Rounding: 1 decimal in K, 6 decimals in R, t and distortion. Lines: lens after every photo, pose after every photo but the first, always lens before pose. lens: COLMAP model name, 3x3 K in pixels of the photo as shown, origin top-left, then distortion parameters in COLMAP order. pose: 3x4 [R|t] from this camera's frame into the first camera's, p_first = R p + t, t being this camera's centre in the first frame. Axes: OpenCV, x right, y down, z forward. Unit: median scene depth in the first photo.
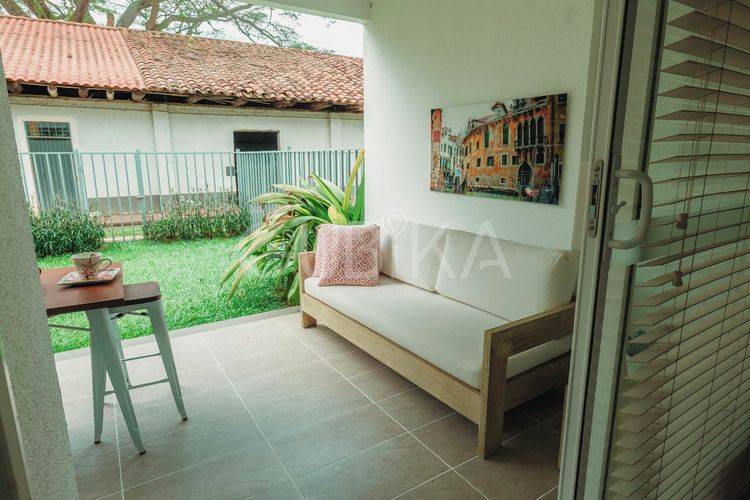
lens RADIAL K [[430.2, 0, 375.0], [0, 430.2, 250.0], [0, 0, 1]] dist [-0.004118, 0.000700]
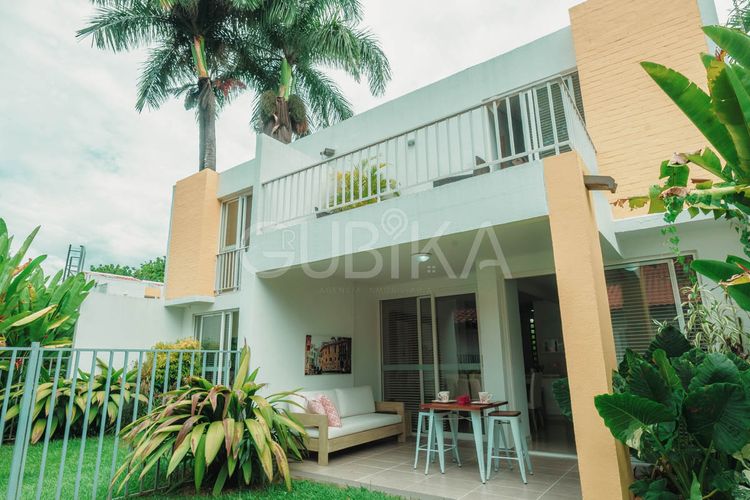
lens RADIAL K [[430.2, 0, 375.0], [0, 430.2, 250.0], [0, 0, 1]] dist [-0.004118, 0.000700]
pose [[-0.353155, 0.234896, 0.905597, -2.076807], [0.210211, 0.963140, -0.167846, -0.319255], [-0.911643, 0.131090, -0.389515, 1.529247]]
